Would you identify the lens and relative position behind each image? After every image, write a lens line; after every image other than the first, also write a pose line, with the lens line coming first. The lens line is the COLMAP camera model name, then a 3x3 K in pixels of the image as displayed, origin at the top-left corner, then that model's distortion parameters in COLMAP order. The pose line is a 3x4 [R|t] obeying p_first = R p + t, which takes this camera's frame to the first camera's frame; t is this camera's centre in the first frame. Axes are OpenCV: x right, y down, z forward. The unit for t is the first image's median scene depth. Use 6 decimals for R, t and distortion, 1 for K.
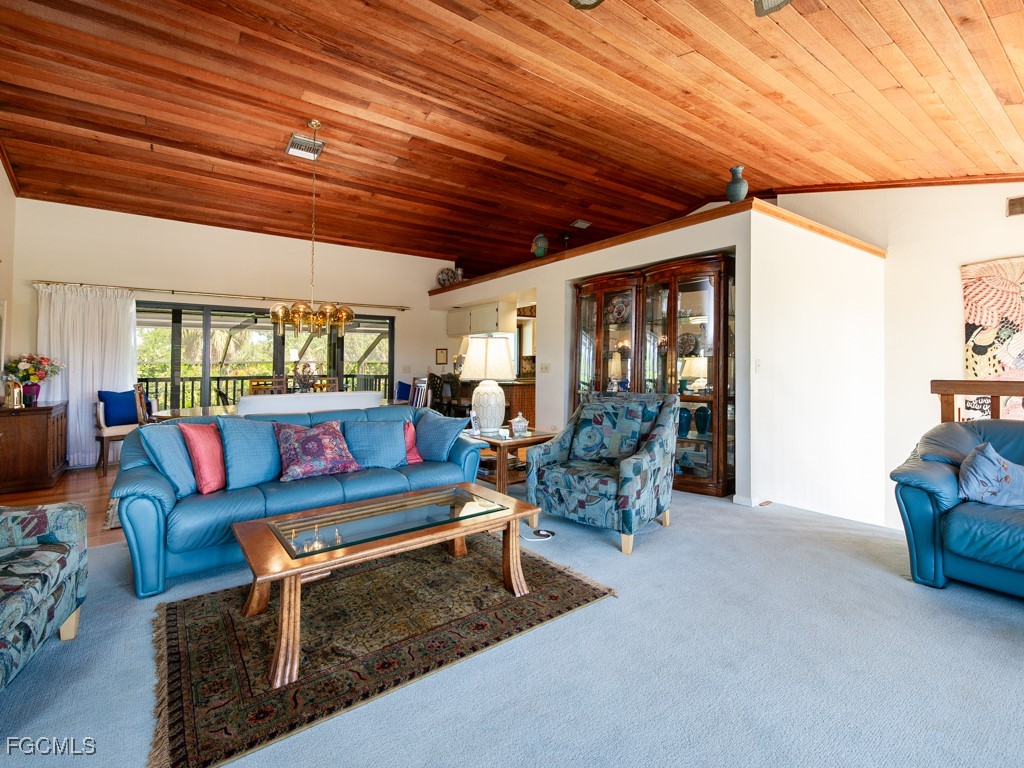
lens RADIAL K [[475.8, 0, 512.0], [0, 475.8, 384.0], [0, 0, 1]] dist [0.000015, -0.000003]
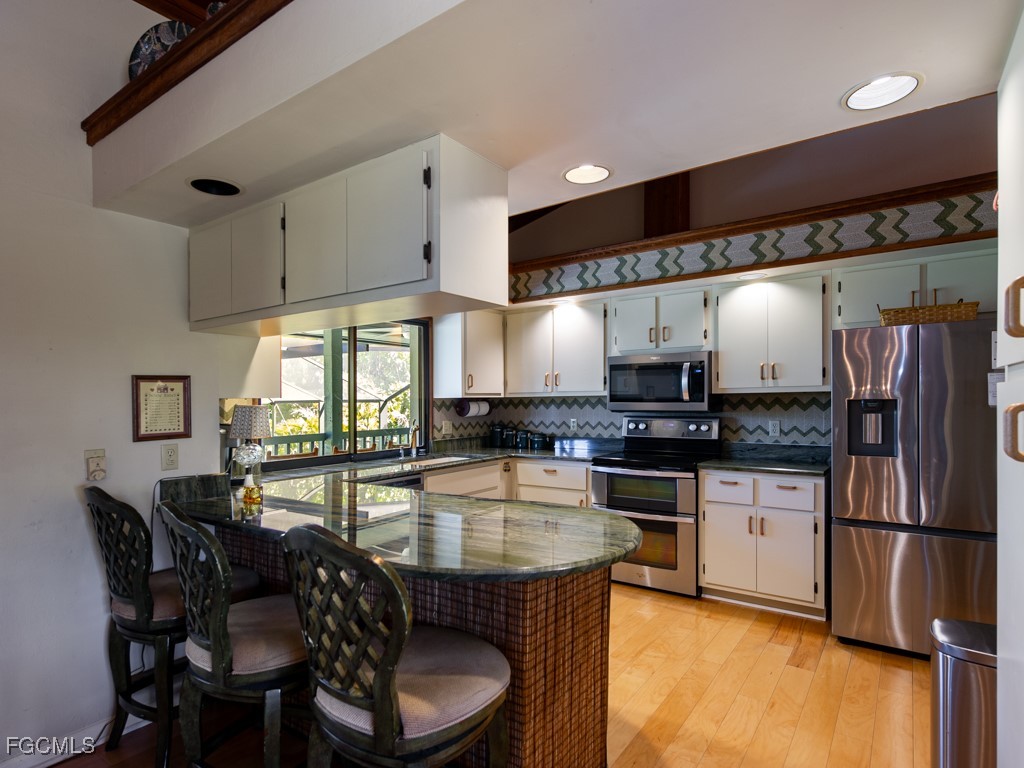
lens RADIAL K [[551.5, 0, 512.0], [0, 551.5, 384.0], [0, 0, 1]] dist [0.000062, 0.000008]
pose [[0.952978, -0.003629, 0.303016, -0.057498], [0.026360, 0.997131, -0.070957, -0.041333], [-0.301890, 0.075608, 0.950340, 0.629533]]
